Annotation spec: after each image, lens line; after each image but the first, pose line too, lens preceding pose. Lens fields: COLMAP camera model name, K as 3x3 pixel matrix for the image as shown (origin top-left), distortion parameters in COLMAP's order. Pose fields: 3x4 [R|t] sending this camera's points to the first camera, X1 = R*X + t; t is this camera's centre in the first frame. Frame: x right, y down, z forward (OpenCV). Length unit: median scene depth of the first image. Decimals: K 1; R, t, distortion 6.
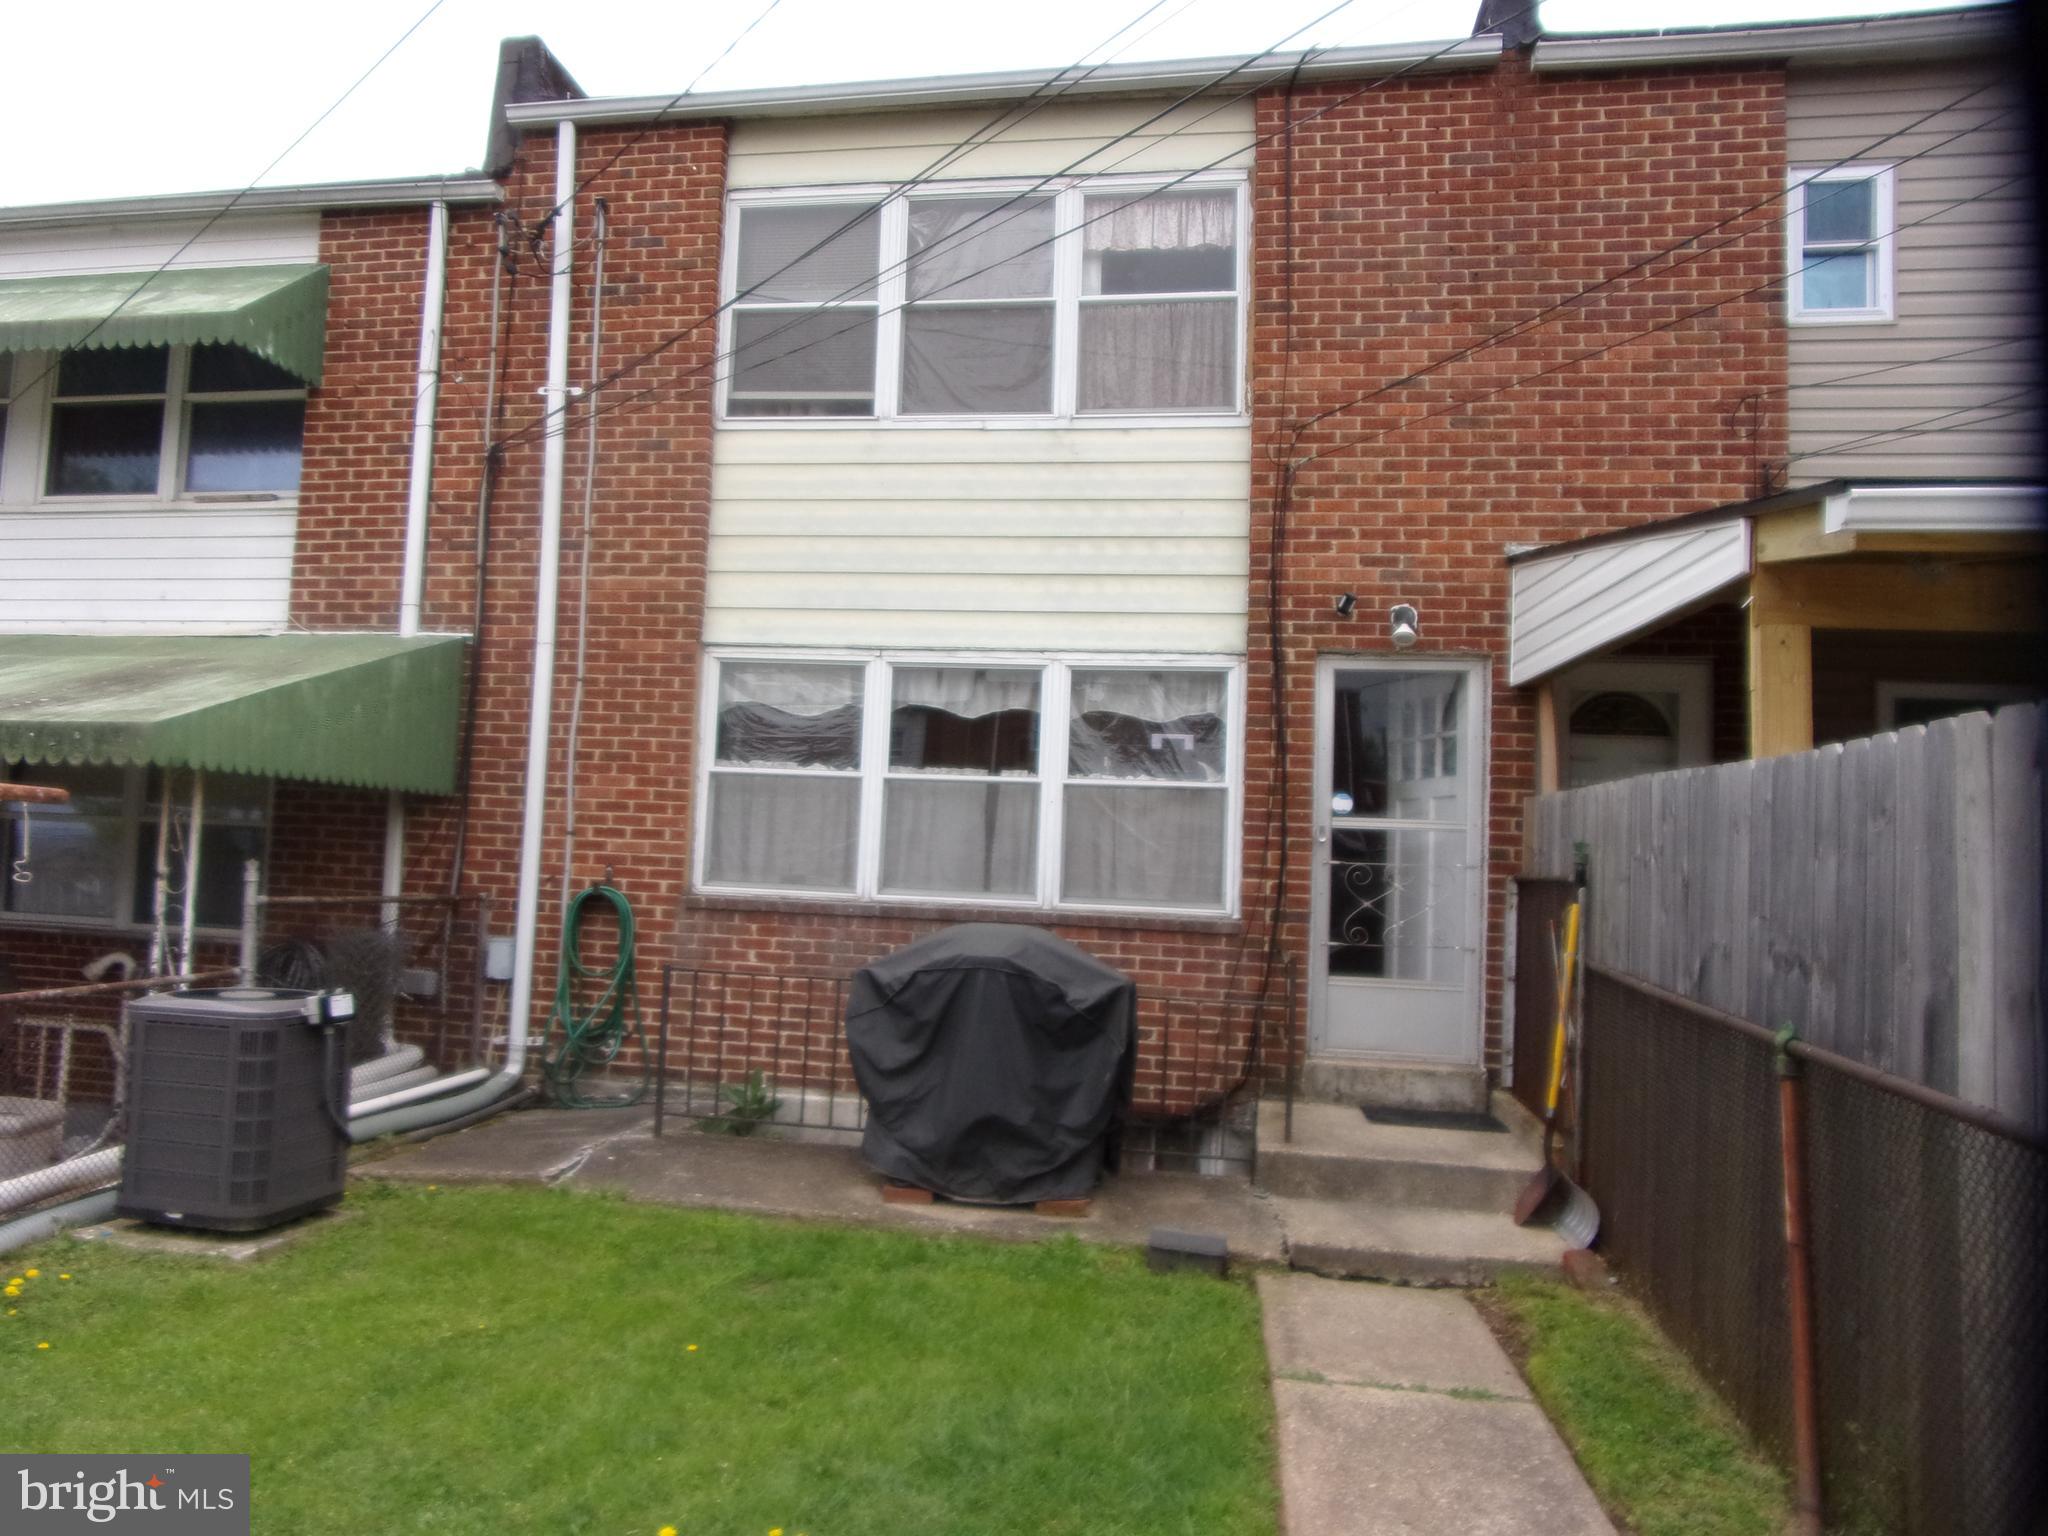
lens RADIAL K [[1499.9, 0, 982.4], [0, 1499.9, 751.8], [0, 0, 1]] dist [-0.034892, 0.041656]
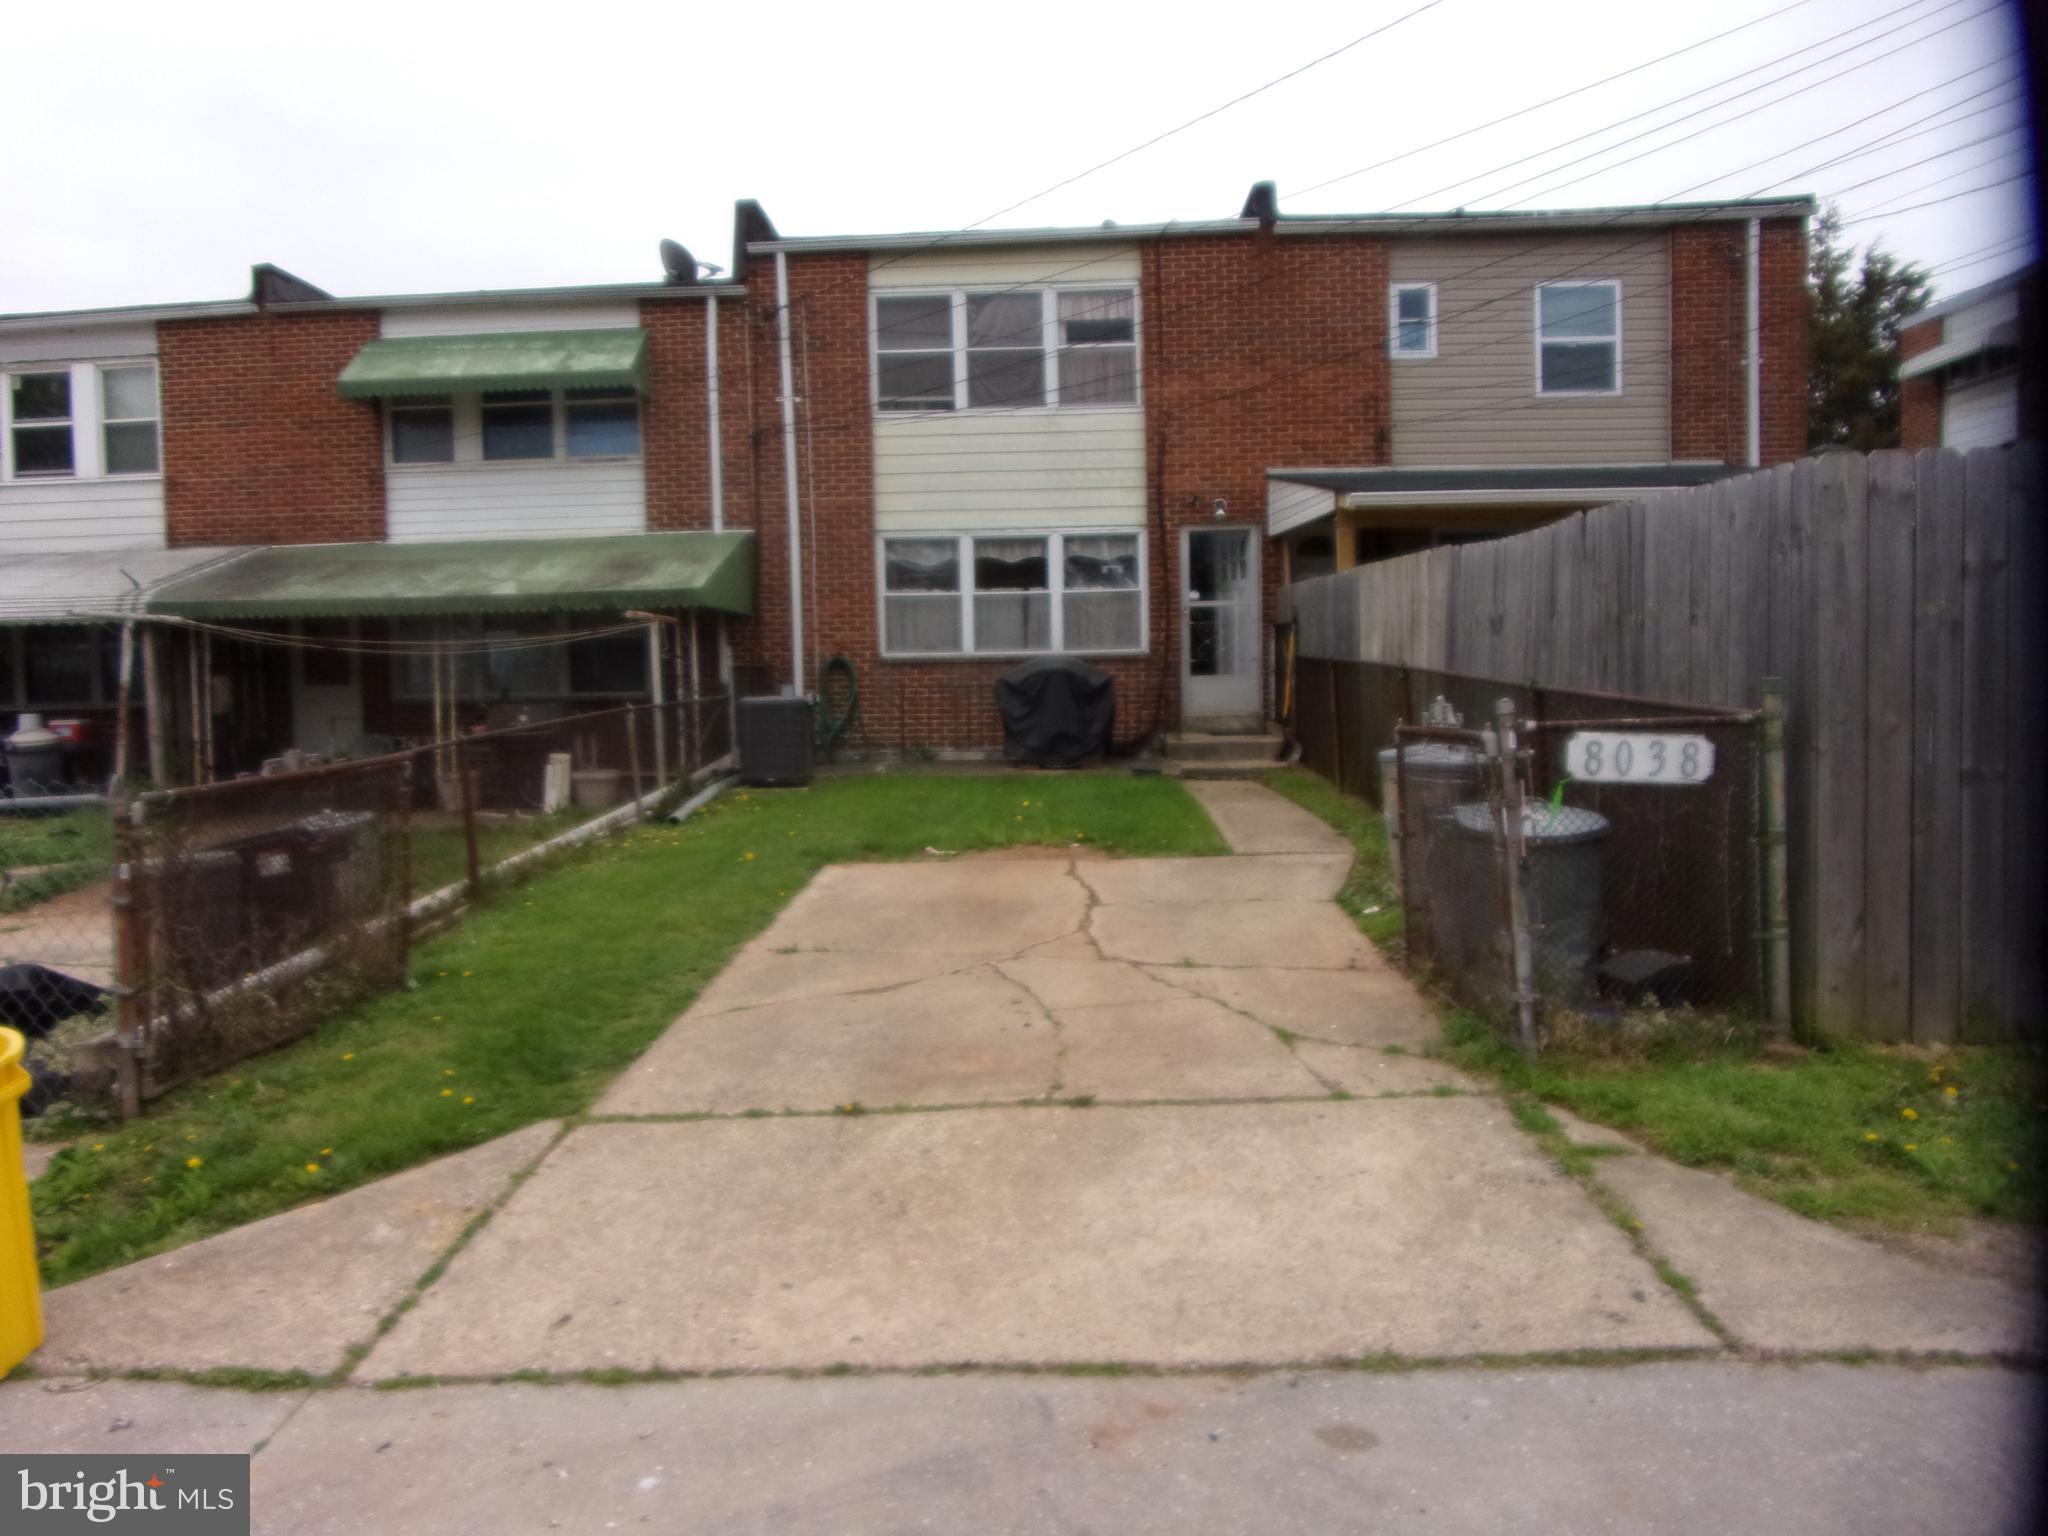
lens RADIAL K [[1496.6, 0, 1020.6], [0, 1496.6, 743.7], [0, 0, 1]] dist [0.048522, -0.185230]
pose [[0.988778, -0.065580, 0.134225, -0.289359], [0.047905, 0.990236, 0.130913, -0.044779], [-0.141500, -0.123014, 0.982265, -1.030749]]
